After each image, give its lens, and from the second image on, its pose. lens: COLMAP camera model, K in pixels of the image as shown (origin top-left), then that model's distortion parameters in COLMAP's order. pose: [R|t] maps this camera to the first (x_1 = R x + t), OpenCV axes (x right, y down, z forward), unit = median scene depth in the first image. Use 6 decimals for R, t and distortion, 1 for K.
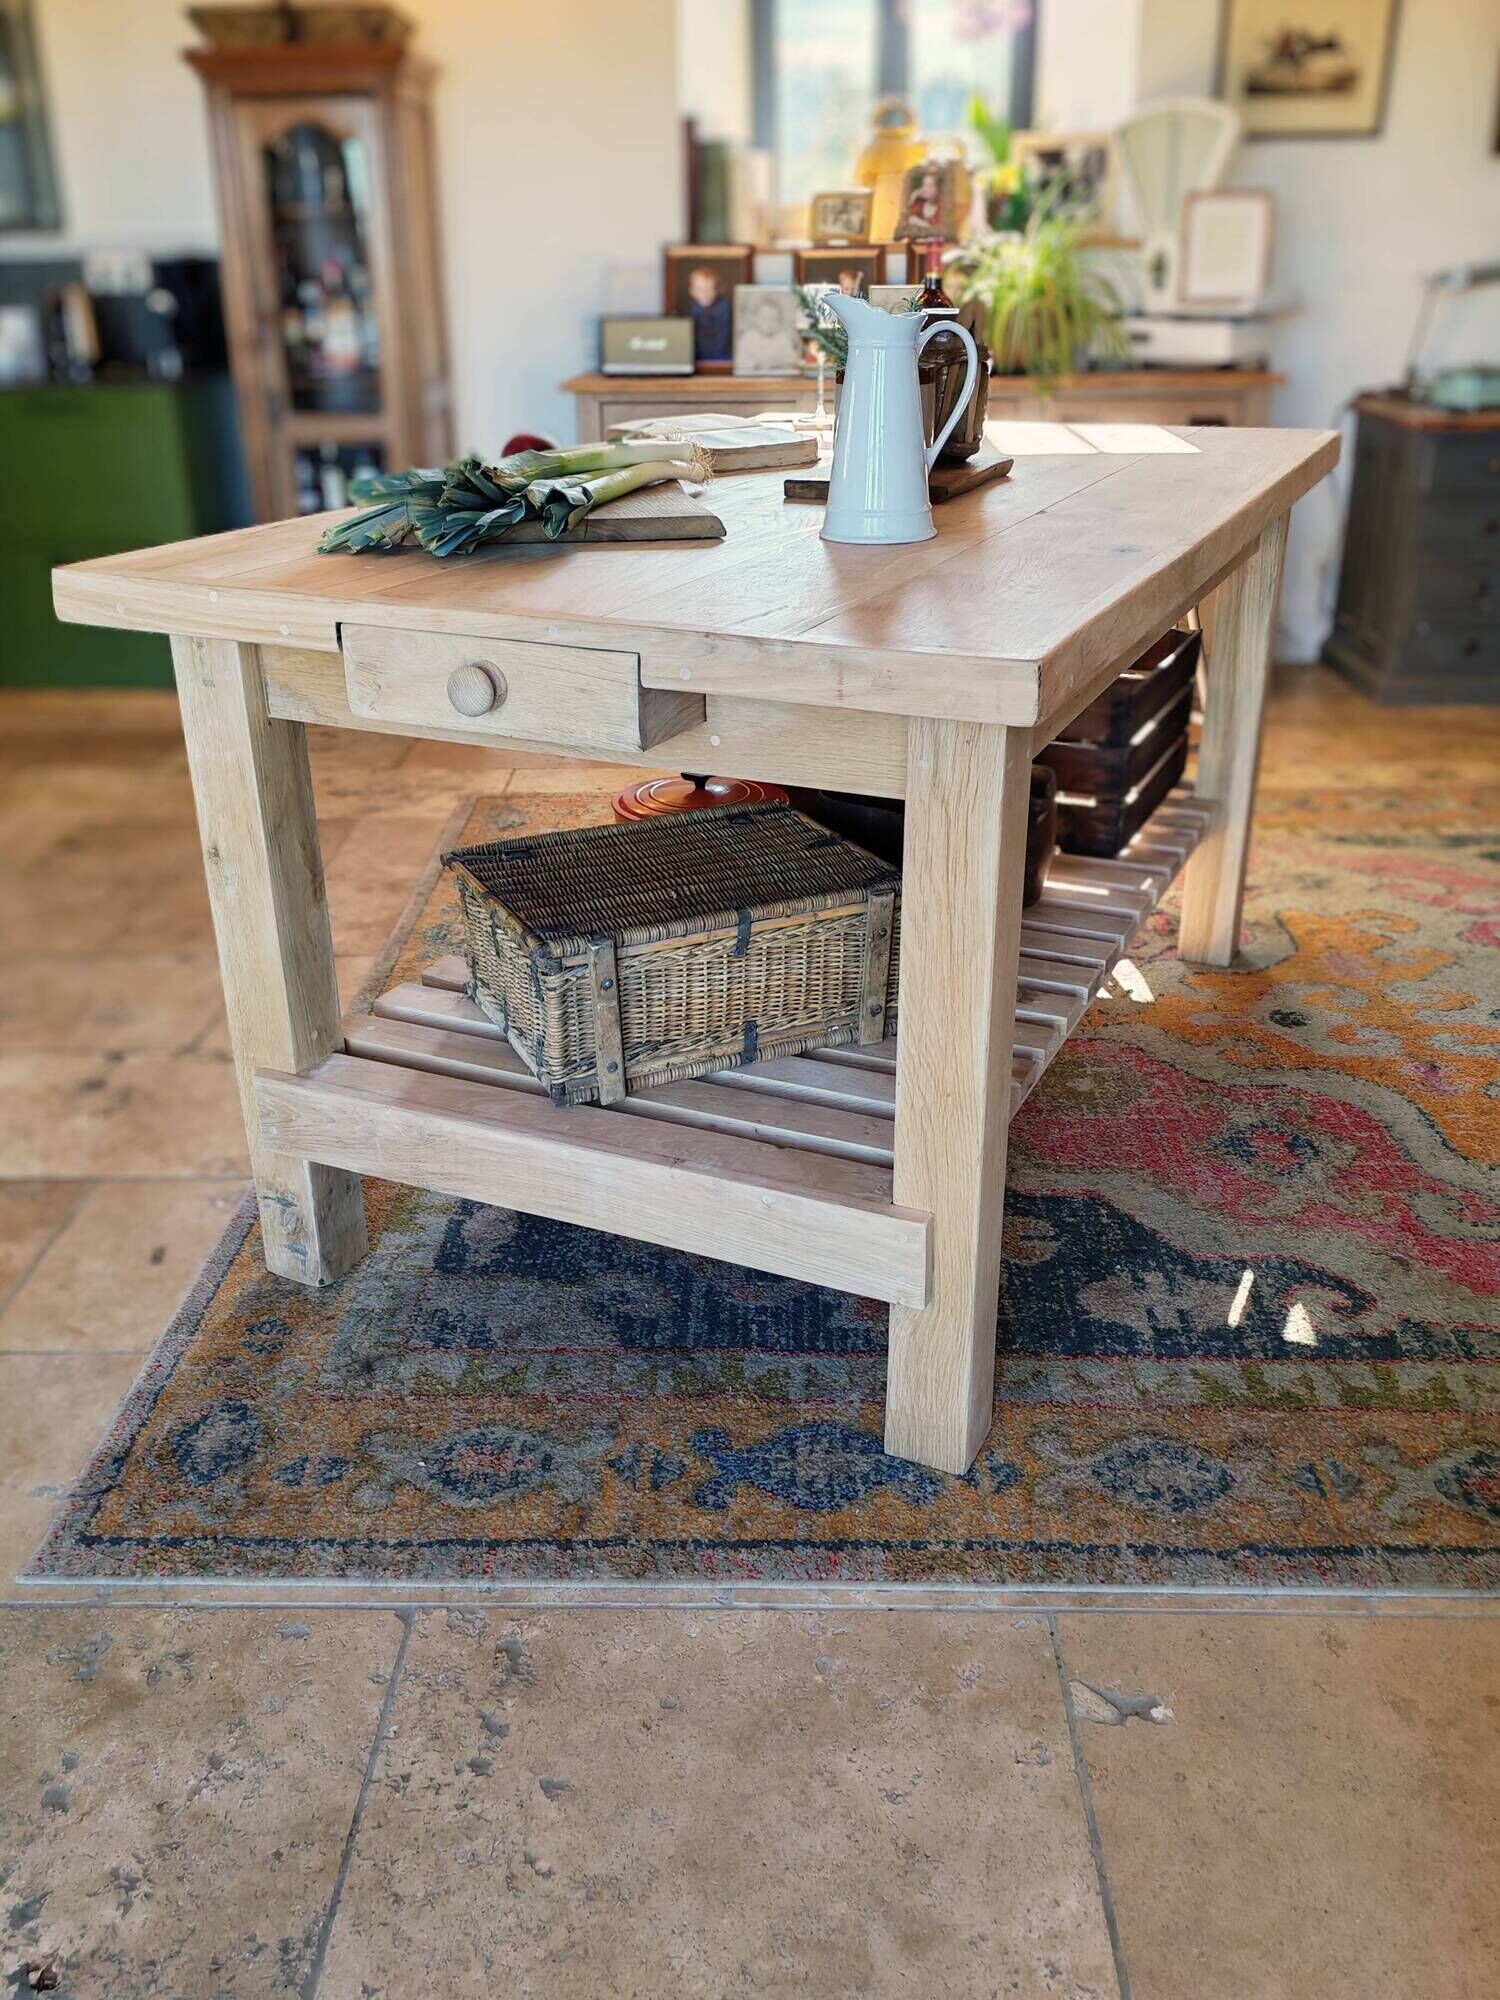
lens RADIAL K [[1676.1, 0, 743.6], [0, 1676.1, 979.2], [0, 0, 1]] dist [0.106147, -0.174212]
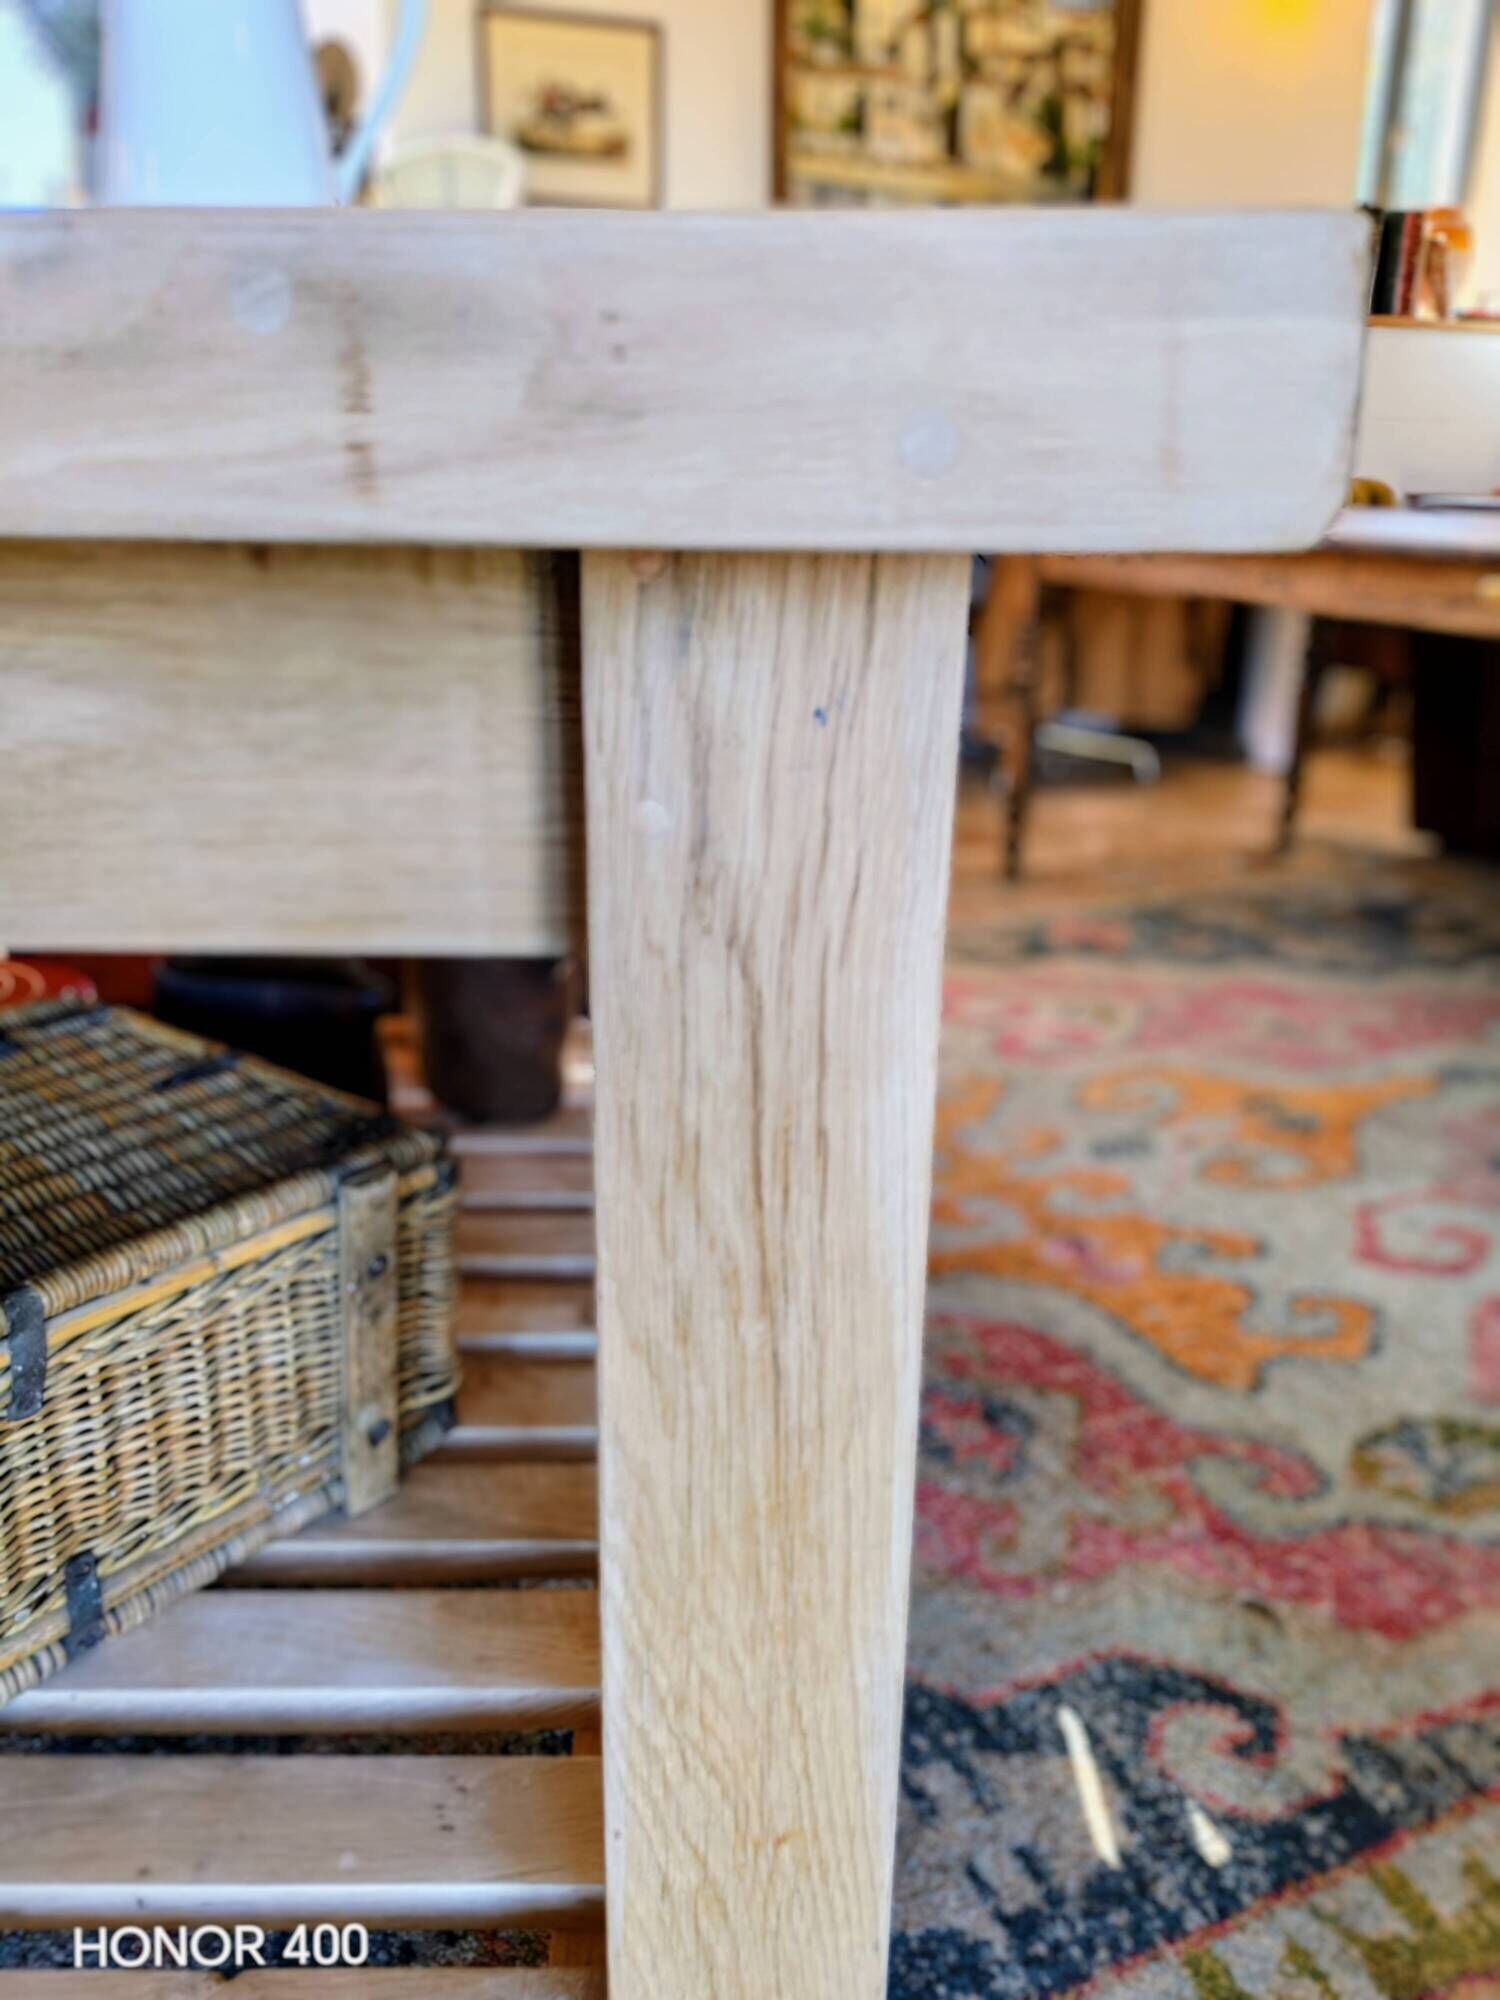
lens RADIAL K [[1540.2, 0, 728.3], [0, 1540.2, 1005.1], [0, 0, 1]] dist [0.085733, -0.127496]
pose [[0.904137, -0.127247, 0.407854, 0.009468], [0.155748, 0.987092, -0.037299, -0.068996], [-0.397844, 0.097245, 0.912285, 0.618151]]
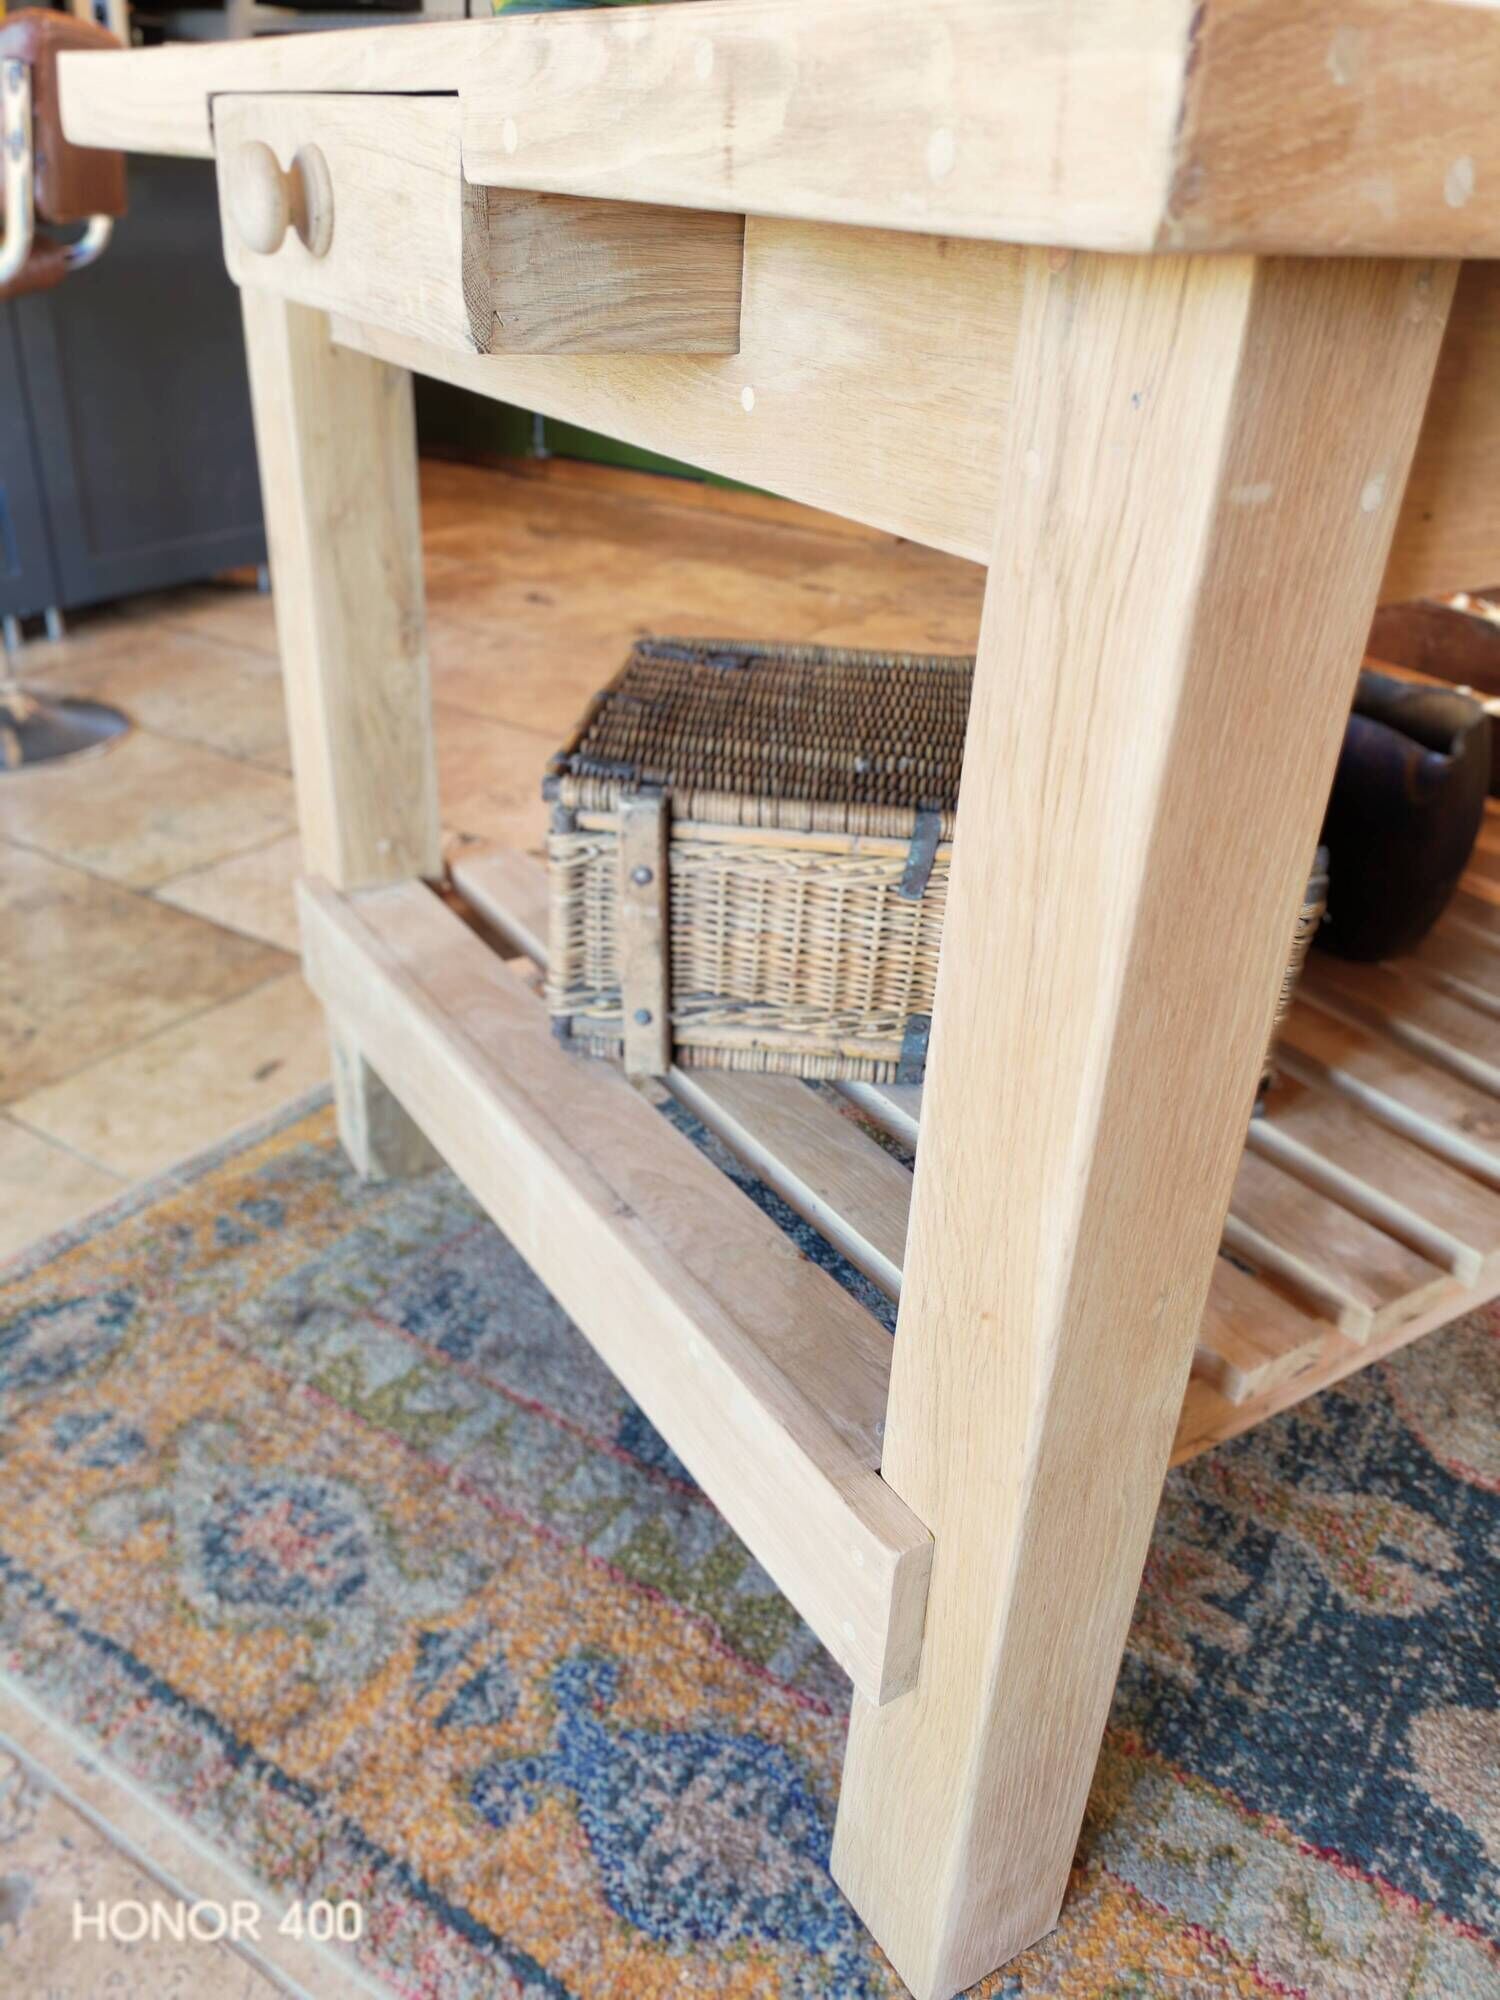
lens RADIAL K [[1512.6, 0, 750.0], [0, 1512.6, 989.9], [0, 0, 1]] dist [0.087669, -0.132170]
pose [[0.844489, 0.296712, -0.445870, 0.188692], [-0.263069, 0.954966, 0.137239, -0.039650], [0.466511, 0.001398, 0.884514, 0.549252]]
